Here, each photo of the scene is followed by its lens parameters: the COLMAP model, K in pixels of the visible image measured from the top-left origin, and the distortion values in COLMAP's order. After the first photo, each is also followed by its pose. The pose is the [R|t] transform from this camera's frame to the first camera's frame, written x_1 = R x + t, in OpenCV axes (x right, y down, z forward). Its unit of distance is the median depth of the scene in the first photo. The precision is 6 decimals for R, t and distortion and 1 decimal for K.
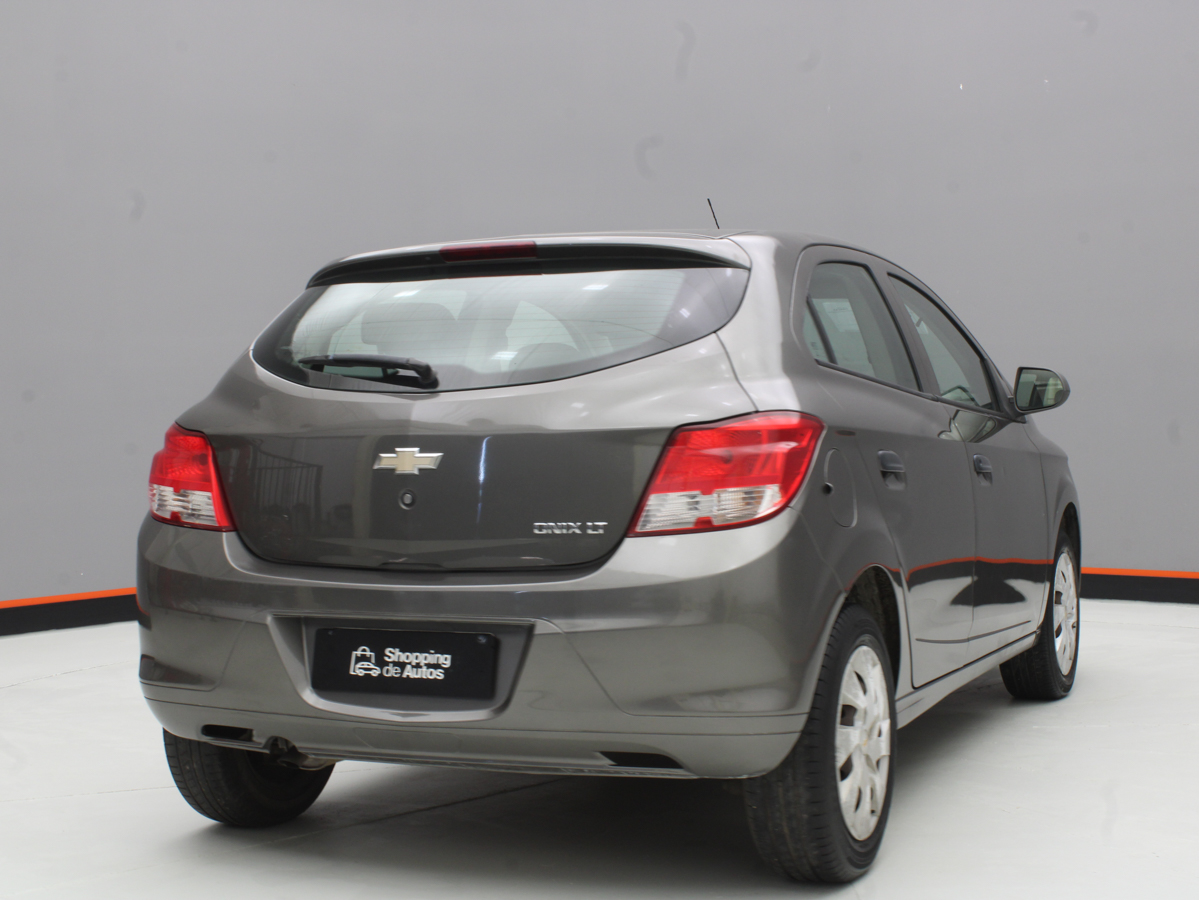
lens RADIAL K [[1809.4, 0, 600.4], [0, 1809.4, 444.4], [0, 0, 1]] dist [-0.030126, 0.000000]
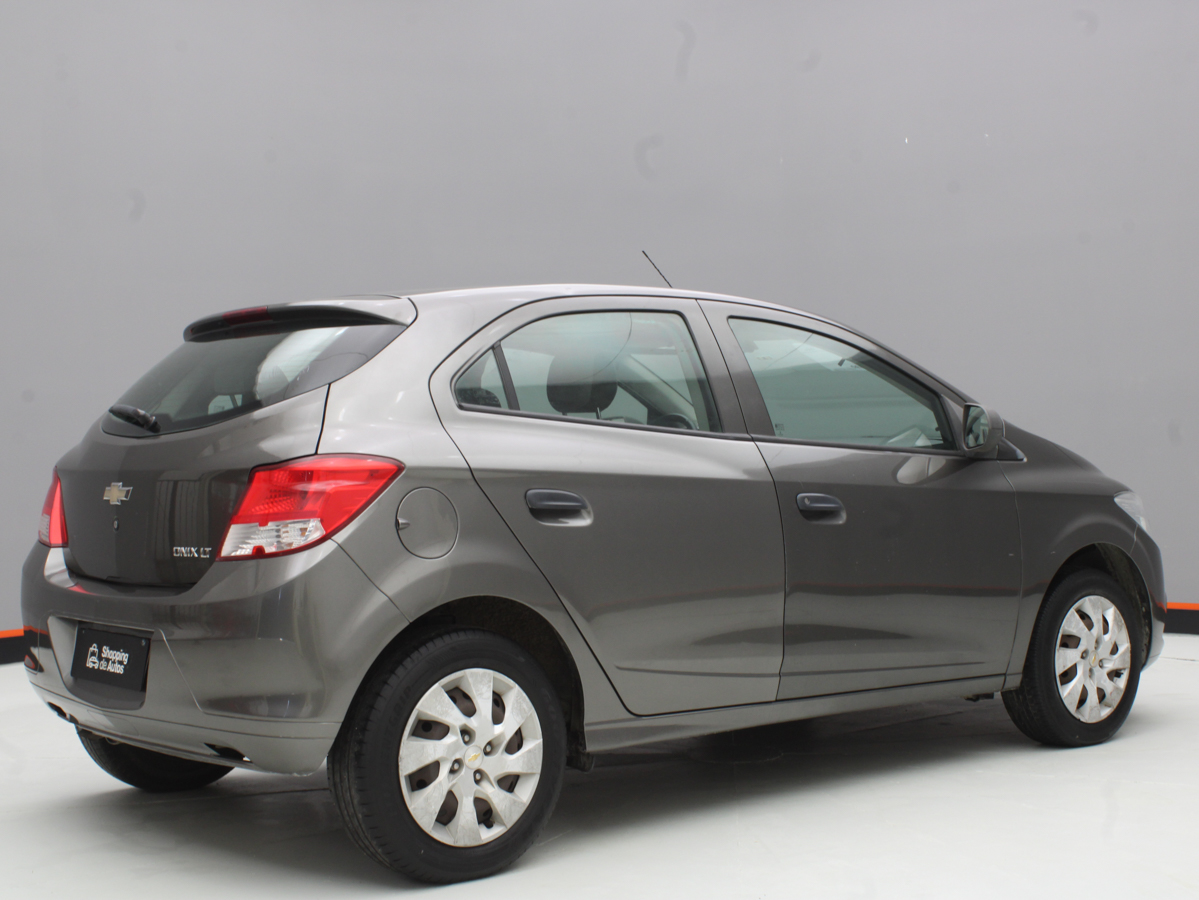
lens RADIAL K [[1704.6, 0, 598.8], [0, 1704.6, 450.2], [0, 0, 1]] dist [-0.005513, 0.000000]
pose [[0.898074, 0.003175, -0.439834, 0.692008], [-0.007619, 0.999936, -0.008339, -0.012951], [0.439779, 0.010840, 0.898041, 0.110717]]
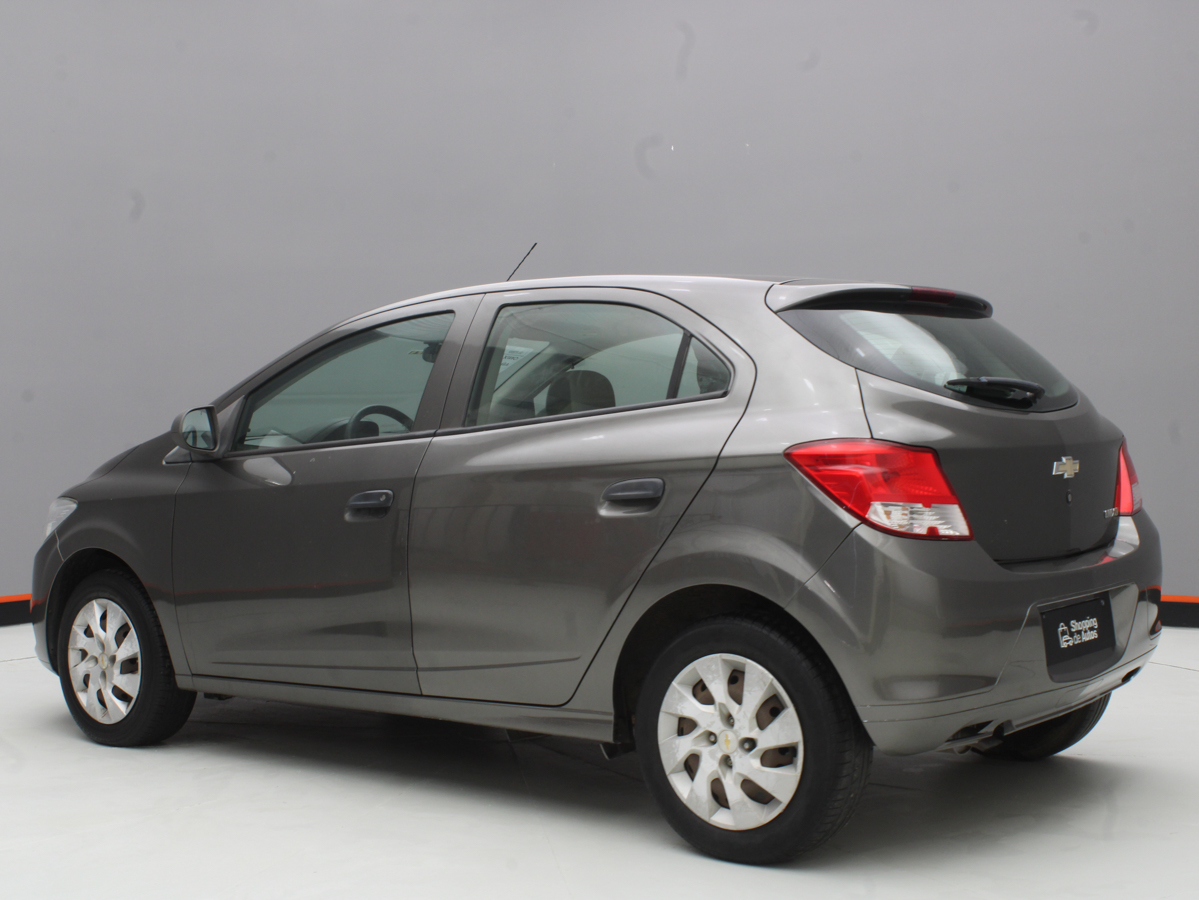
lens RADIAL K [[1673.4, 0, 601.6], [0, 1673.4, 457.0], [0, 0, 1]] dist [-0.063926, 0.000000]
pose [[0.257513, -0.009603, 0.966227, -1.283626], [0.036304, 0.999341, 0.000257, -0.009438], [-0.965593, 0.035012, 0.257692, 1.016135]]
